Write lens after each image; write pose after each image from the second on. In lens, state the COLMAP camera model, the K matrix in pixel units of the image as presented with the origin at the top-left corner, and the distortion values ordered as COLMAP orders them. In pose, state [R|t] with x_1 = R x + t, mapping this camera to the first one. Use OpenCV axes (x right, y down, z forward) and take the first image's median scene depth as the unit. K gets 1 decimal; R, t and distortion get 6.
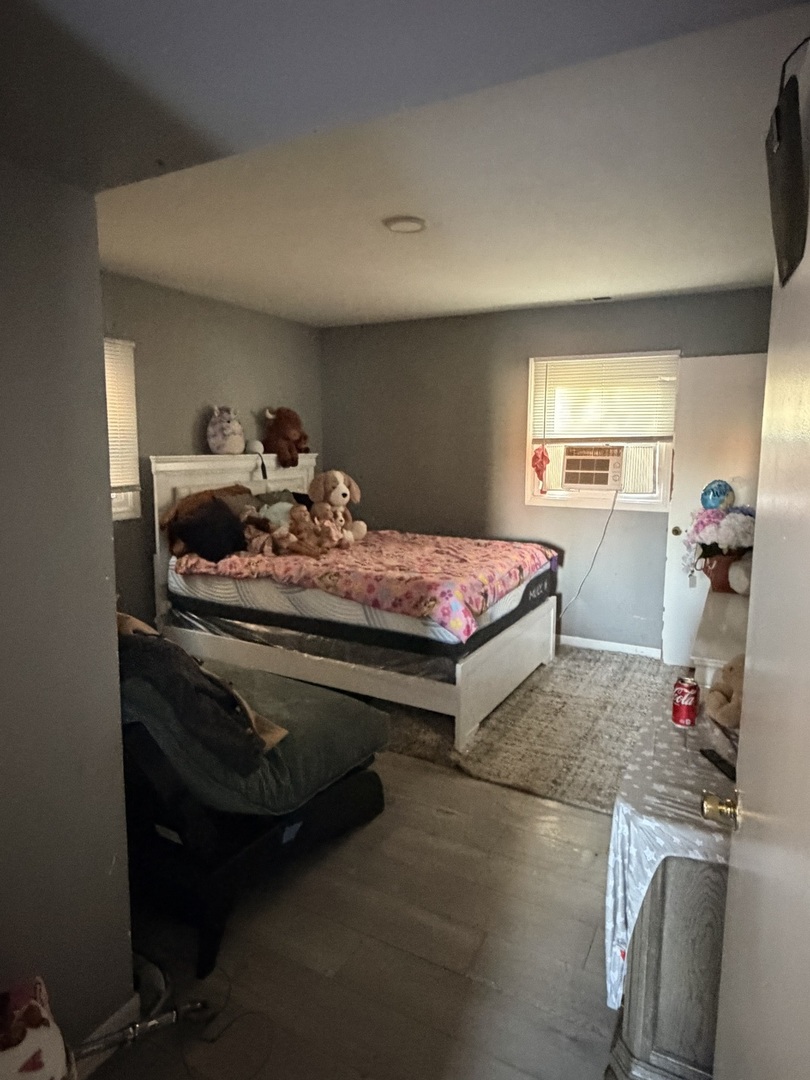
lens RADIAL K [[646.6, 0, 408.8], [0, 646.6, 535.0], [0, 0, 1]] dist [-0.007302, 0.001556]
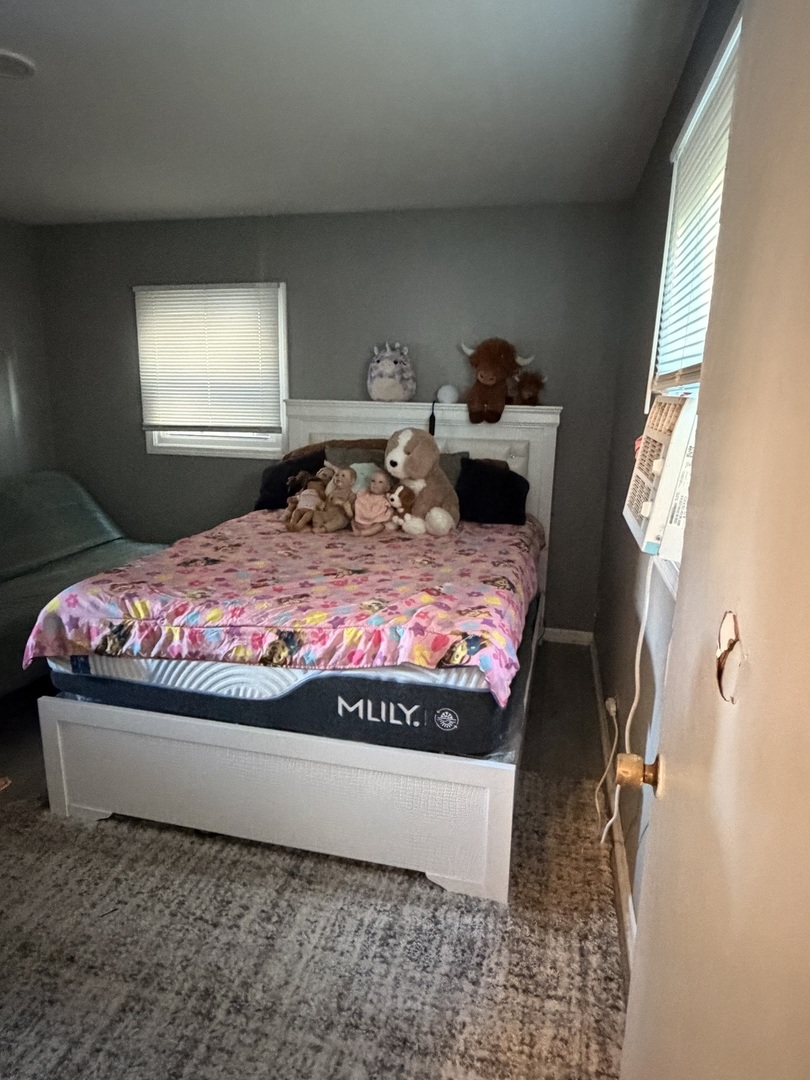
lens RADIAL K [[646.6, 0, 408.8], [0, 646.6, 535.0], [0, 0, 1]] dist [-0.007302, 0.001556]
pose [[0.260129, 0.213604, -0.941651, 0.567800], [-0.152219, 0.972101, 0.178462, -0.111841], [0.953500, 0.096914, 0.285386, 0.817723]]
